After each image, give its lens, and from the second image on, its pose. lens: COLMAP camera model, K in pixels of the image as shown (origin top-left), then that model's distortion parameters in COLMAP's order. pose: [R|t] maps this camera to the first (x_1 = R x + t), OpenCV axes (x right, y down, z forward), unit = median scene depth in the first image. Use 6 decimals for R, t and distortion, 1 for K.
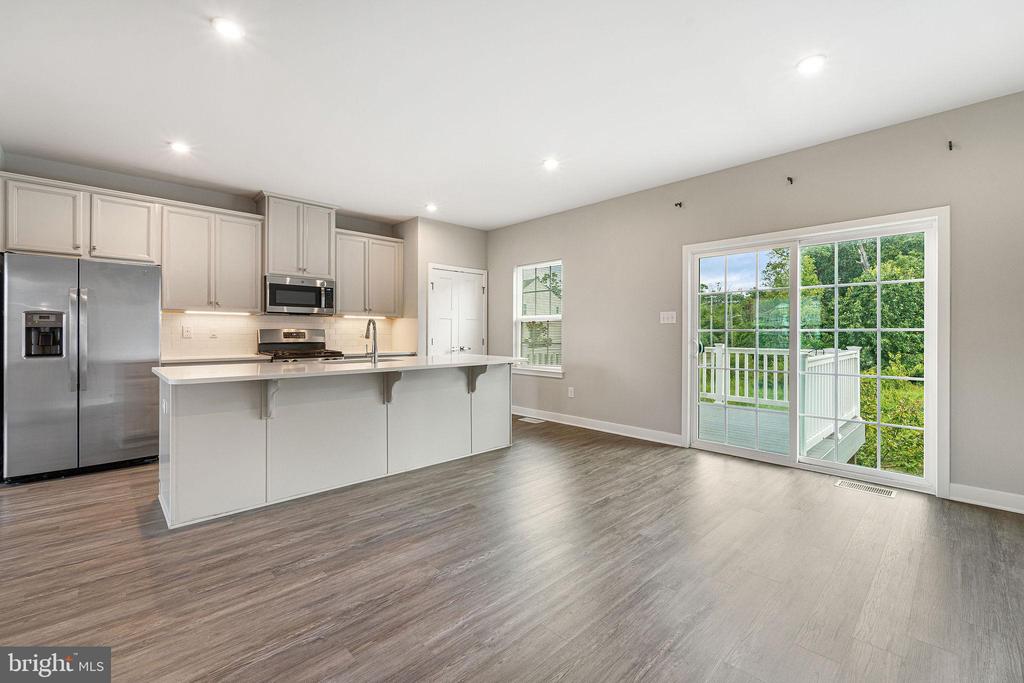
lens RADIAL K [[426.3, 0, 508.5], [0, 426.3, 335.2], [0, 0, 1]] dist [-0.003724, 0.000054]
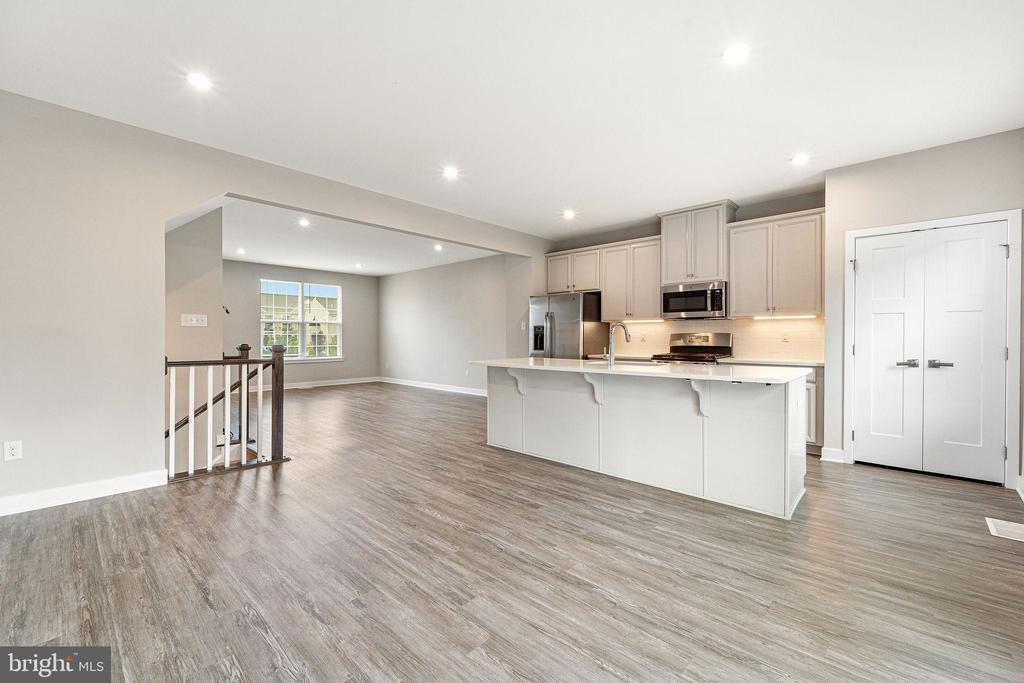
lens RADIAL K [[426.3, 0, 503.5], [0, 426.3, 337.3], [0, 0, 1]] dist [-0.003724, 0.000054]
pose [[0.054782, -0.000575, -0.998498, 0.797538], [-0.004163, 0.999991, -0.000804, -0.002146], [0.998490, 0.004200, 0.054779, 0.743365]]
